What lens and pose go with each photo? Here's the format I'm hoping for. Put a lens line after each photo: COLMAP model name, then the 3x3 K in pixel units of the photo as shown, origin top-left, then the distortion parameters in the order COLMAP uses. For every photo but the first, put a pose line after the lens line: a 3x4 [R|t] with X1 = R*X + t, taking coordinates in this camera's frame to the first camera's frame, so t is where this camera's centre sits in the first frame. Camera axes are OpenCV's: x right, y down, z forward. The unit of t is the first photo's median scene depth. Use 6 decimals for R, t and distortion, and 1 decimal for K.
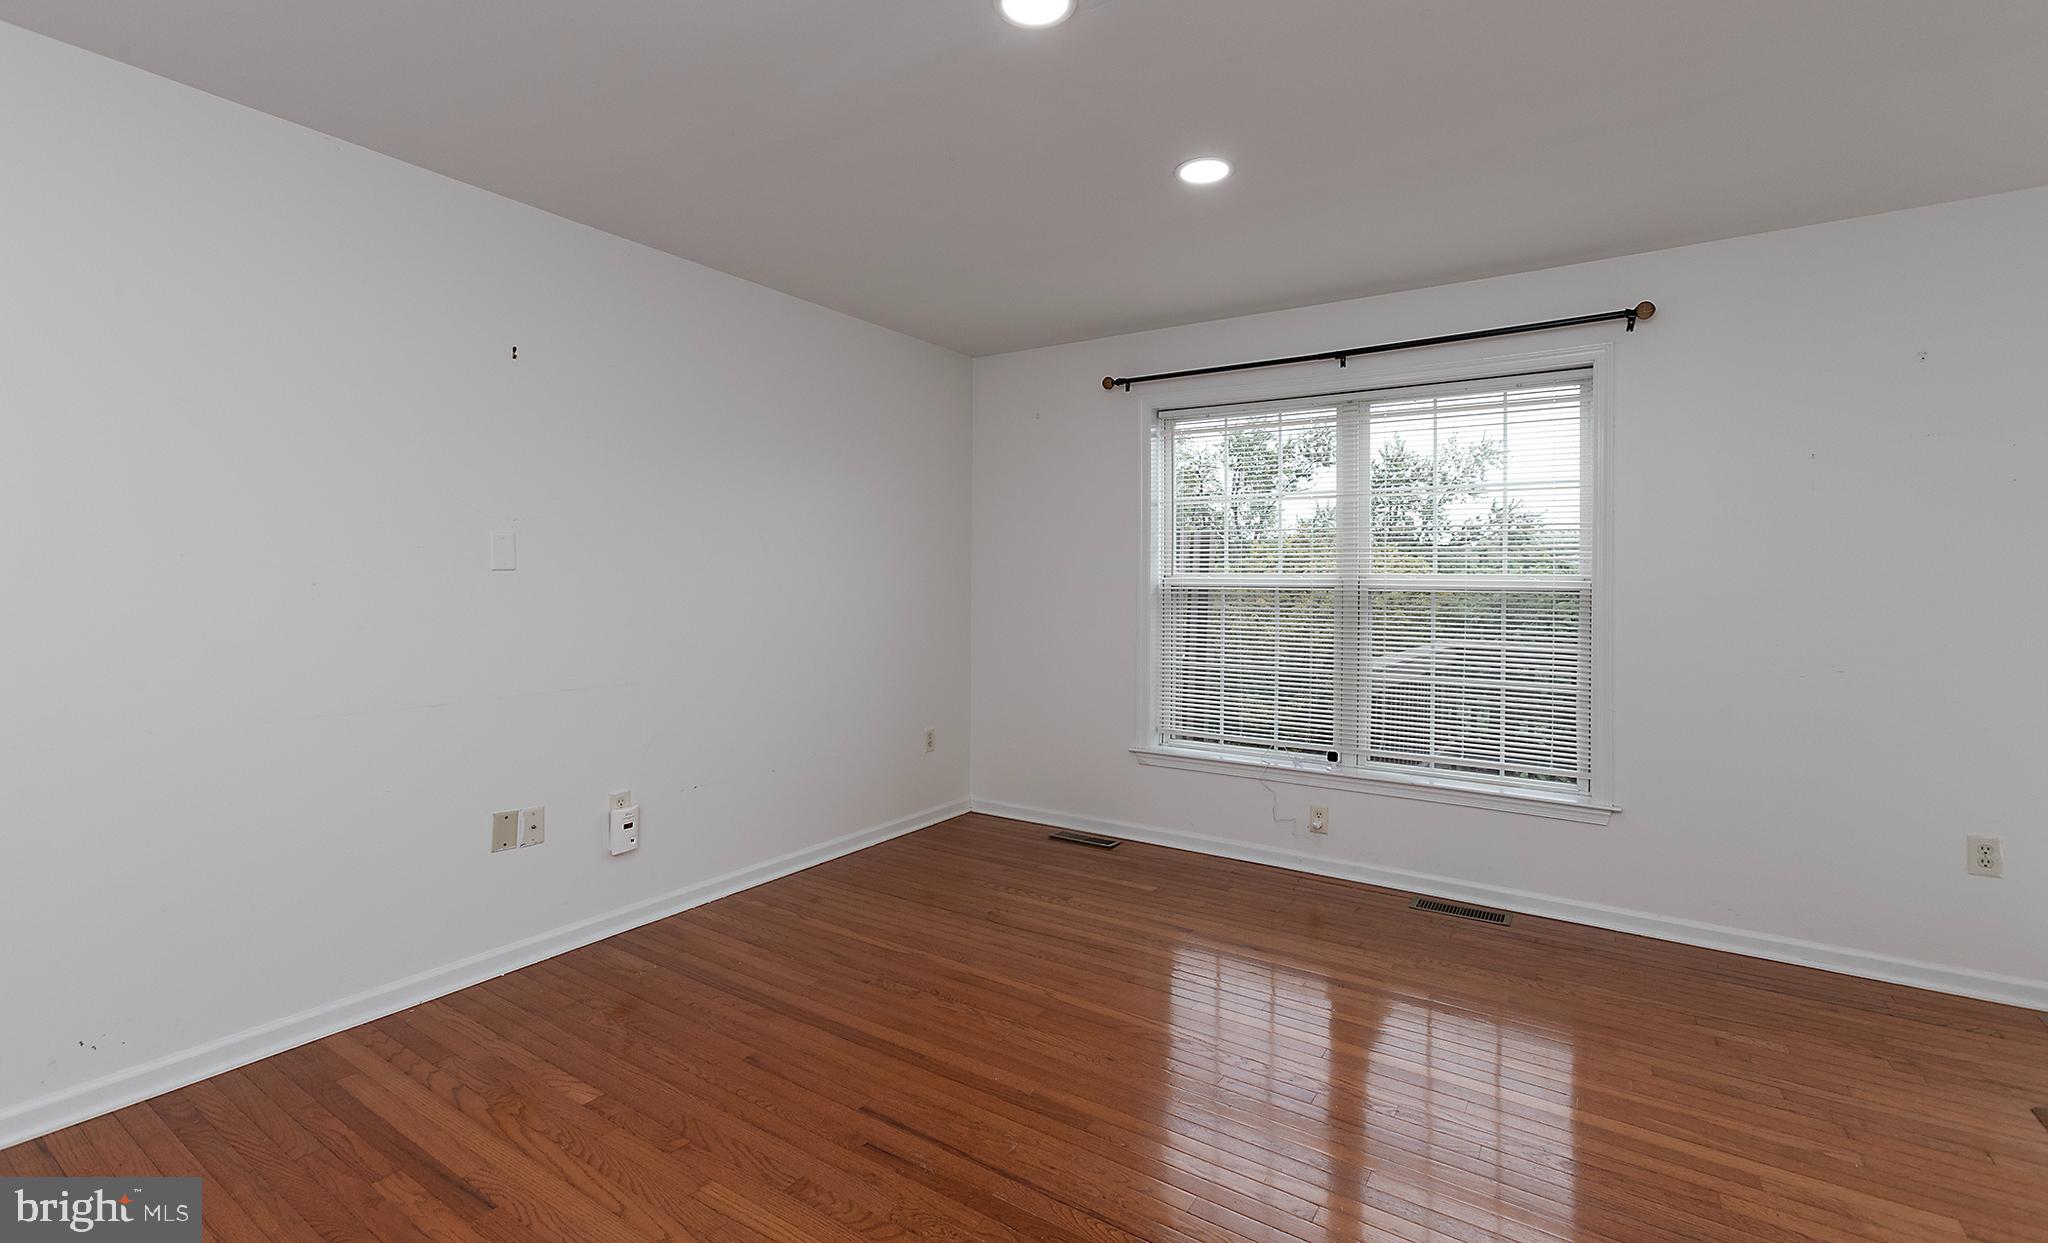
lens RADIAL K [[937.0, 0, 1004.4], [0, 937.0, 588.4], [0, 0, 1]] dist [0.004234, -0.000983]
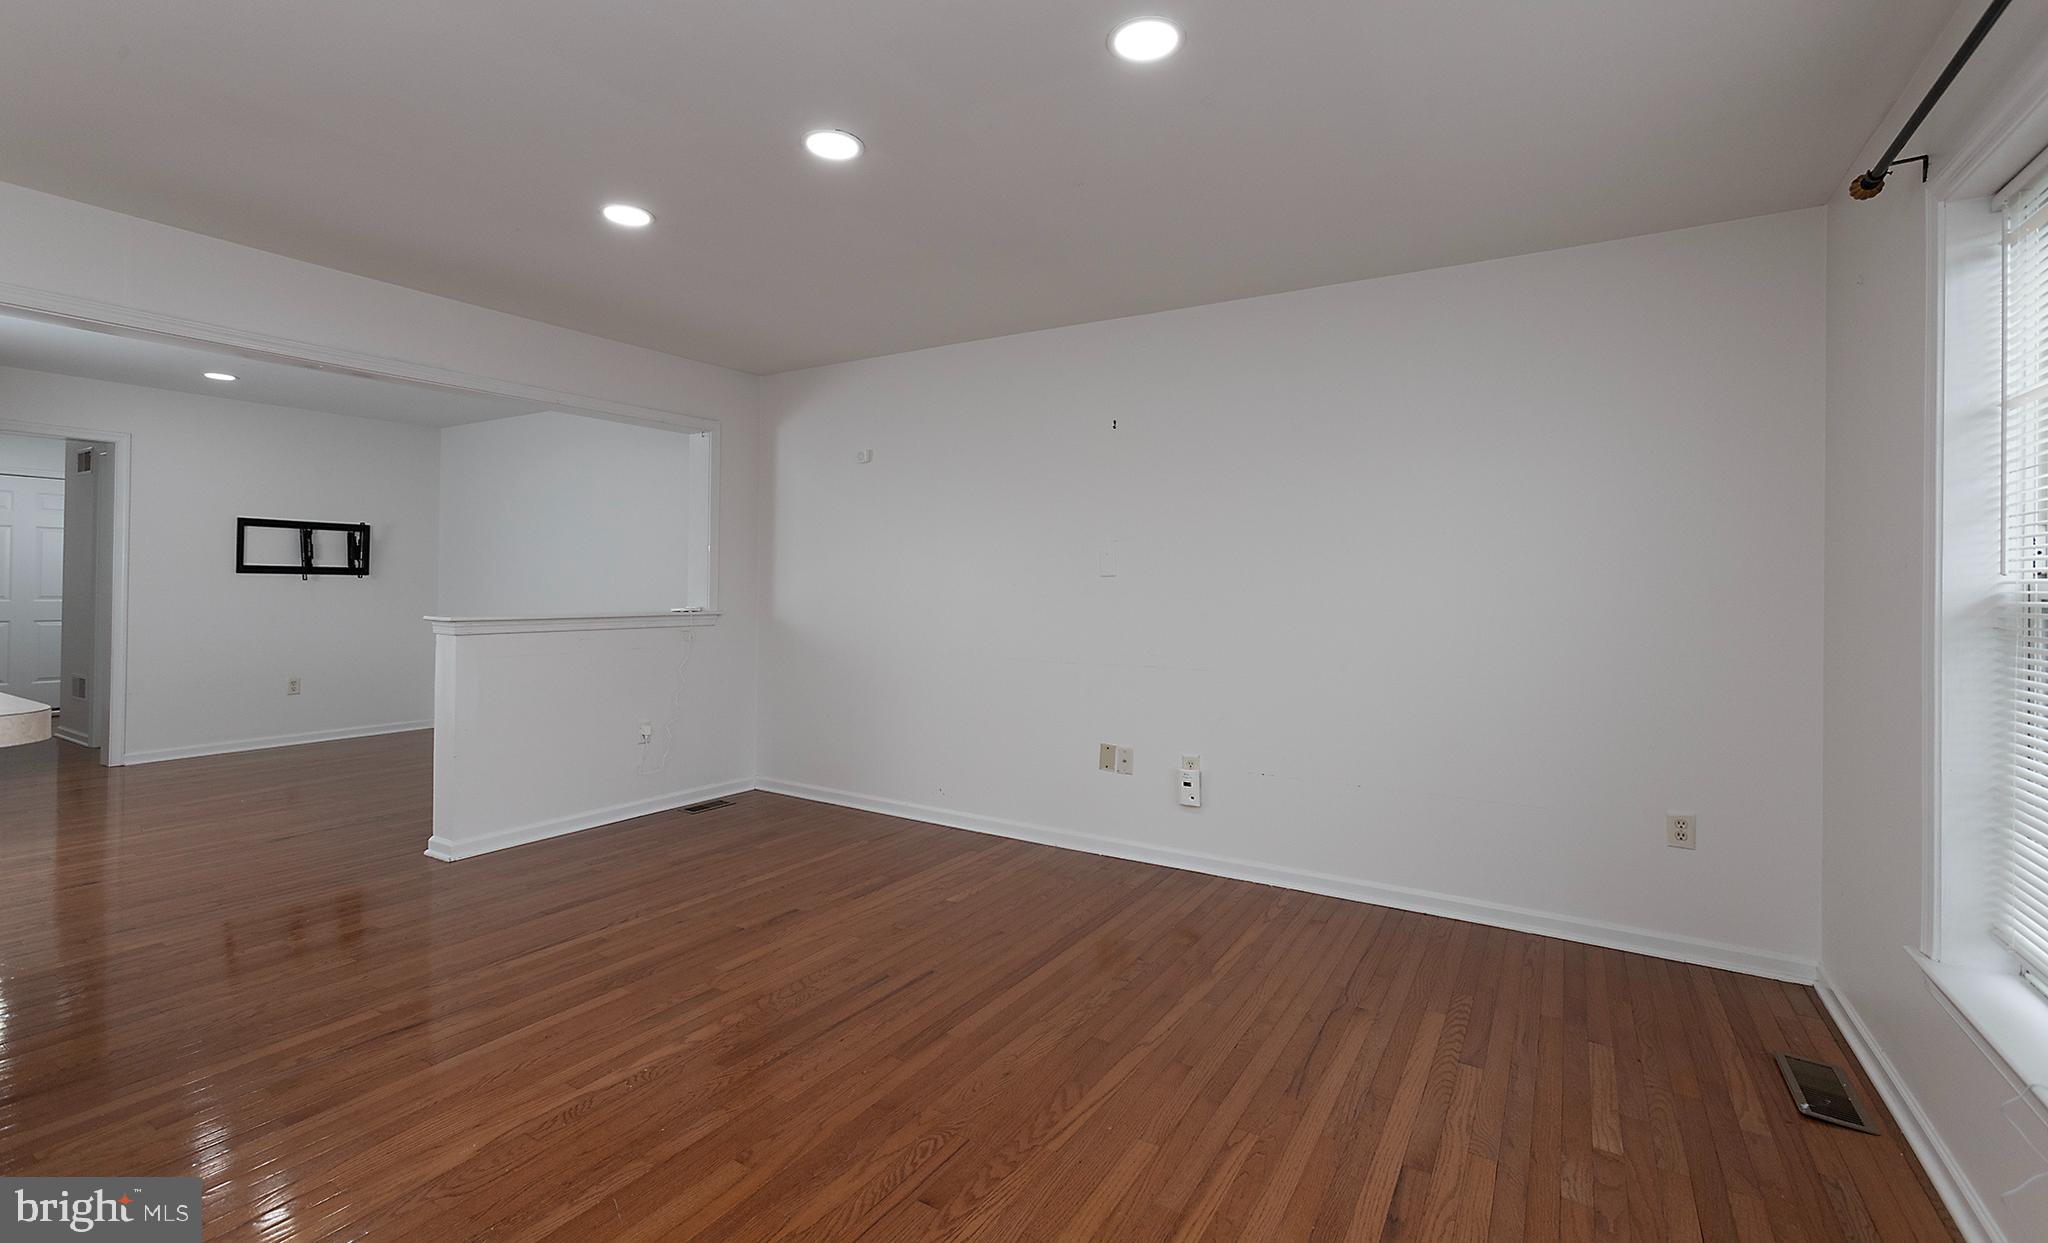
lens RADIAL K [[937.0, 0, 994.9], [0, 937.0, 585.2], [0, 0, 1]] dist [0.004234, -0.000983]
pose [[-0.002159, -0.001827, -0.999996, 0.721576], [-0.013400, 0.999909, -0.001798, -0.002014], [0.999908, 0.013396, -0.002183, 0.649288]]
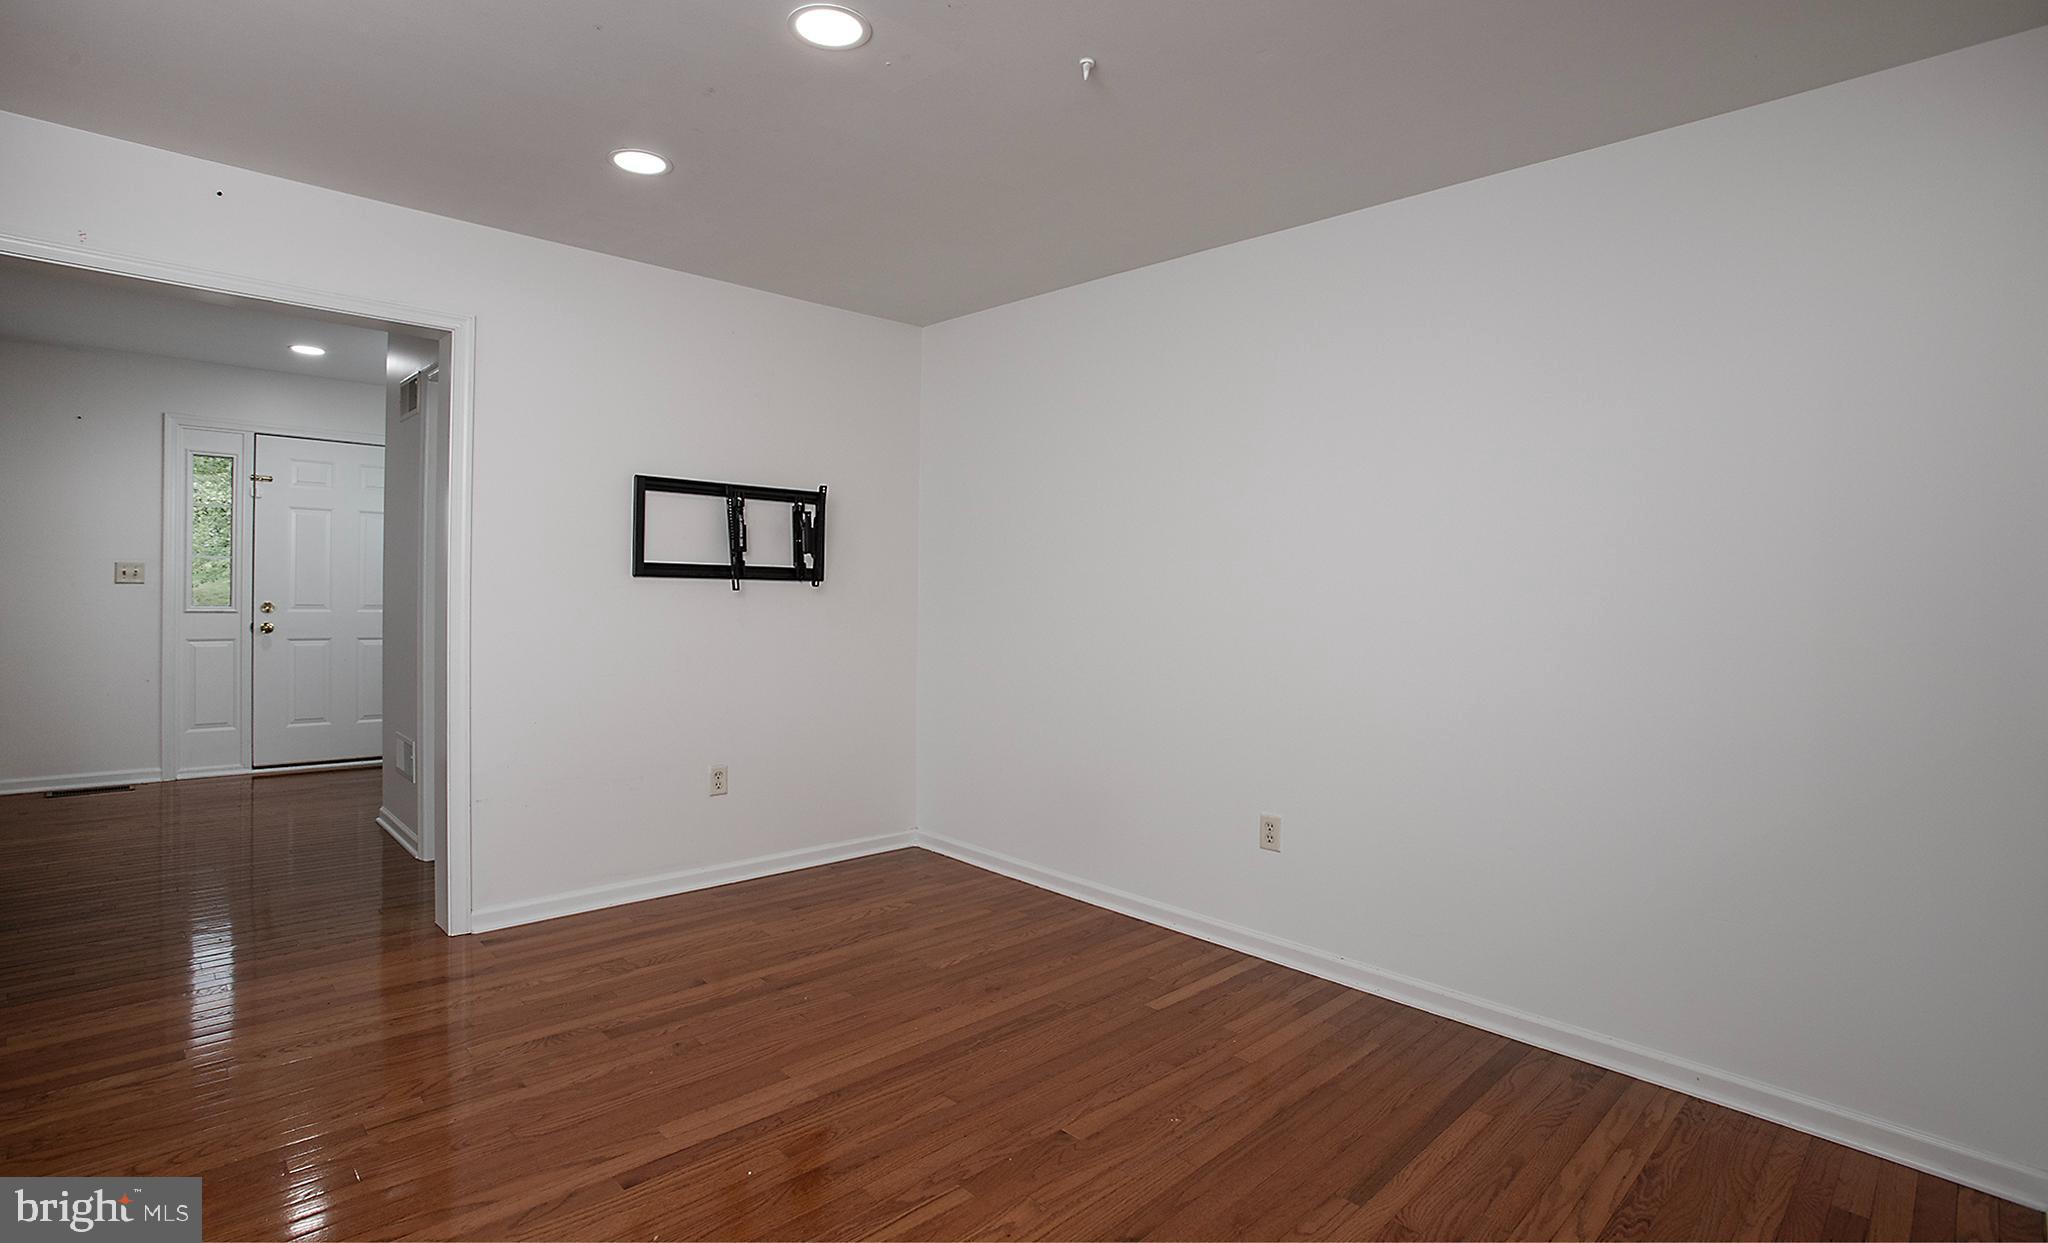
lens RADIAL K [[964.8, 0, 1033.8], [0, 964.8, 603.5], [0, 0, 1]] dist [-0.031781, 0.000562]
pose [[-0.192916, 0.007237, -0.981189, -0.166664], [-0.023235, 0.999659, 0.011942, -0.001955], [0.980940, 0.025102, -0.192682, -0.200122]]
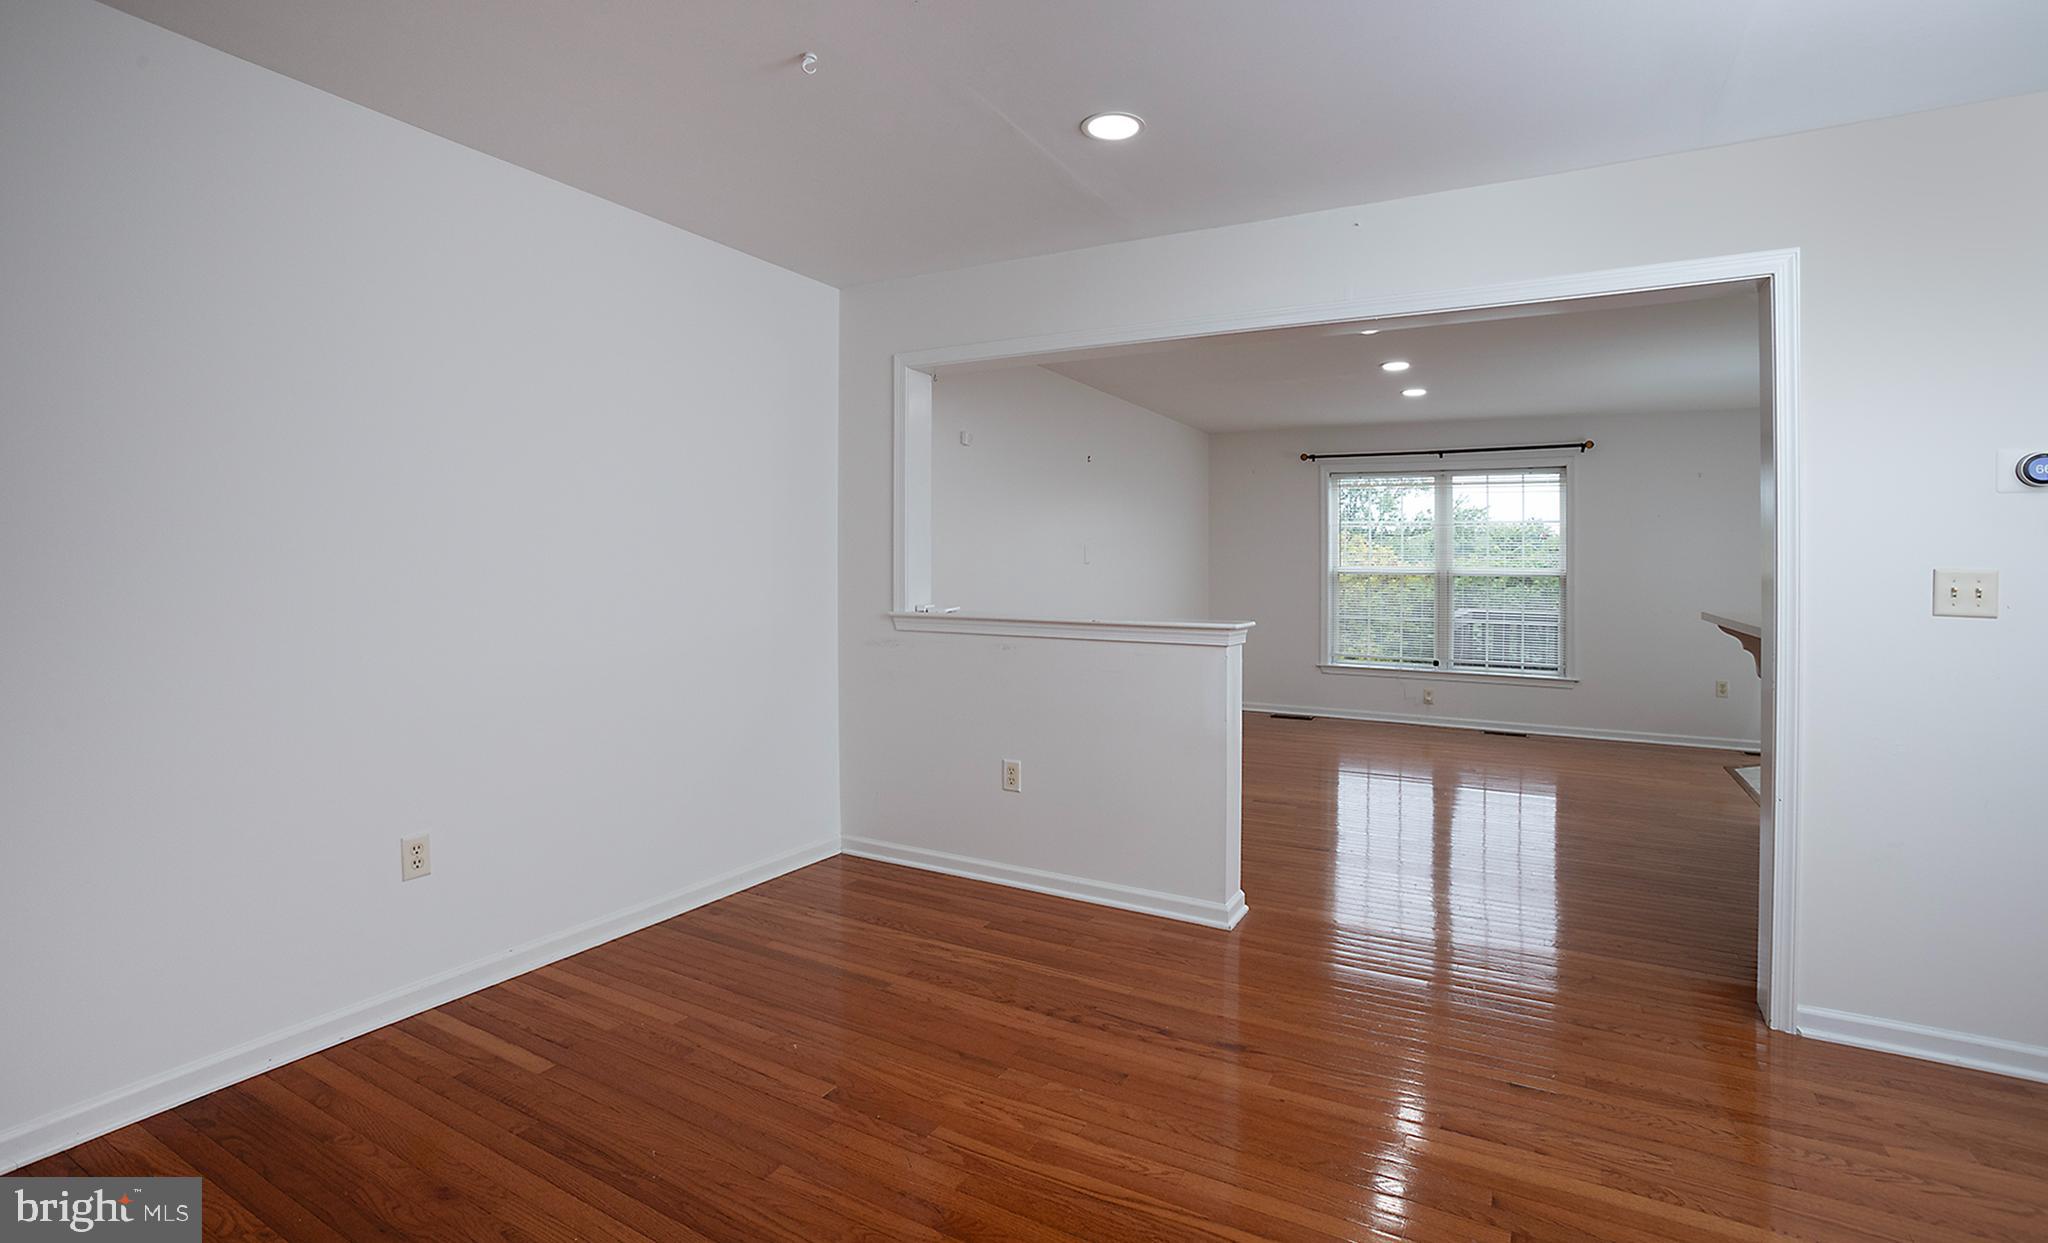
lens RADIAL K [[973.3, 0, 1046.4], [0, 973.3, 571.6], [0, 0, 1]] dist [-0.021143, 0.000915]
pose [[0.994353, 0.004140, 0.106044, -0.682464], [-0.004126, 0.999991, -0.000352, -0.001896], [-0.106045, -0.000087, 0.994361, -0.923922]]
